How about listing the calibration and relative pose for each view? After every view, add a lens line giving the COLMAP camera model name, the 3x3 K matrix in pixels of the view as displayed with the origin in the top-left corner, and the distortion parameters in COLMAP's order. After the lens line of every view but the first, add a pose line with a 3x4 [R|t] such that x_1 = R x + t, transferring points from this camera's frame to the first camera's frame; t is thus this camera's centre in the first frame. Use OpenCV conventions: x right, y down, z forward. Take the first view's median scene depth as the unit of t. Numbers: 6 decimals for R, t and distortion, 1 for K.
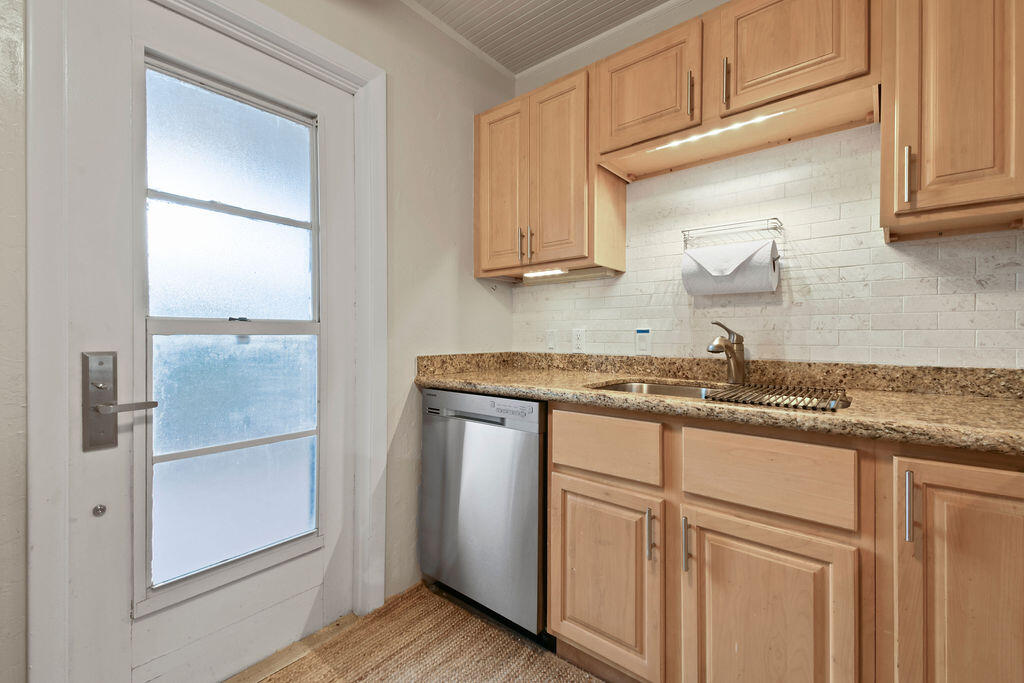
lens RADIAL K [[443.9, 0, 519.0], [0, 443.9, 337.0], [0, 0, 1]] dist [0.047192, -0.019894]
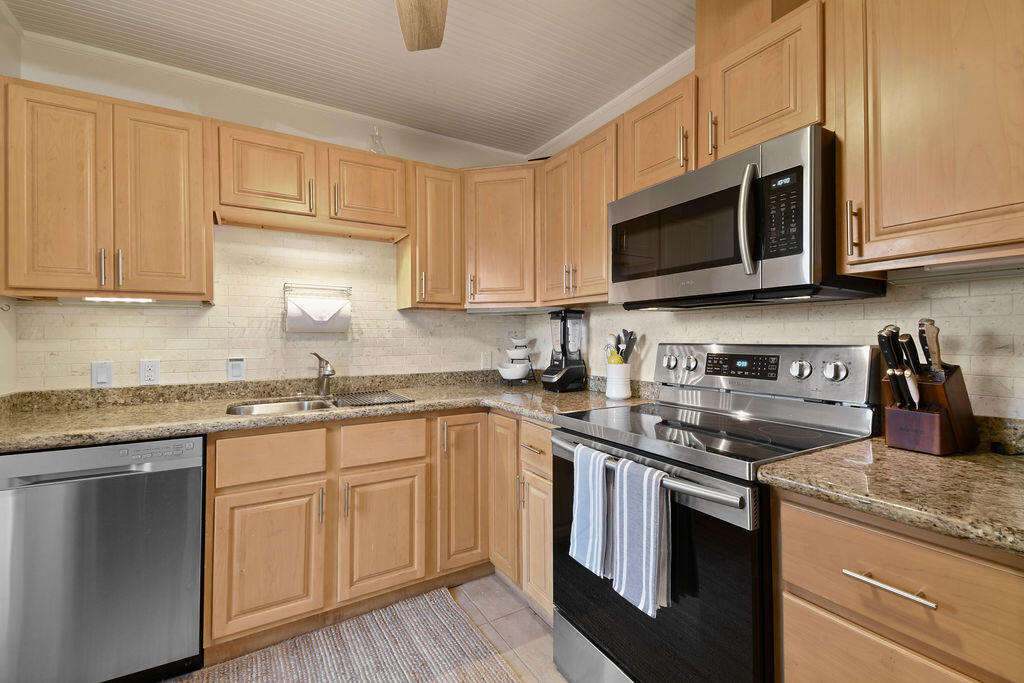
lens RADIAL K [[445.3, 0, 514.9], [0, 445.3, 332.4], [0, 0, 1]] dist [0.049691, -0.020659]
pose [[0.341182, 0.005315, 0.939982, -0.716818], [0.005287, 0.999957, -0.007573, -0.089412], [-0.939982, 0.007554, 0.341139, -0.079022]]
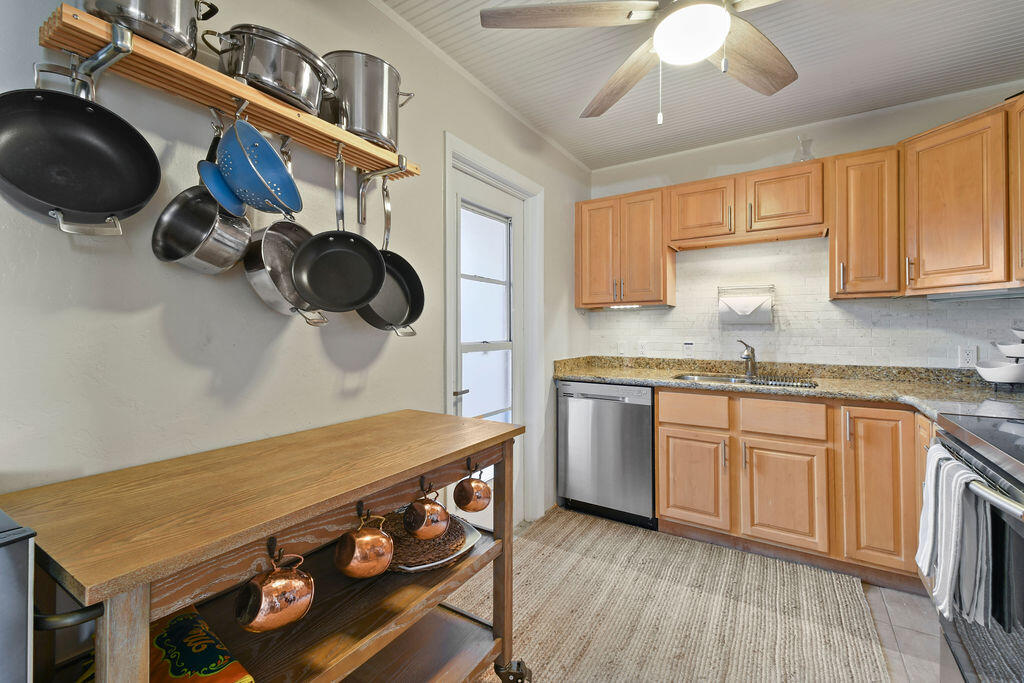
lens RADIAL K [[439.9, 0, 517.4], [0, 439.9, 326.0], [0, 0, 1]] dist [0.051228, -0.022644]
pose [[0.992479, -0.002415, 0.122389, -0.687457], [0.003709, 0.999940, -0.010347, -0.080783], [-0.122356, 0.010723, 0.992428, -0.675738]]
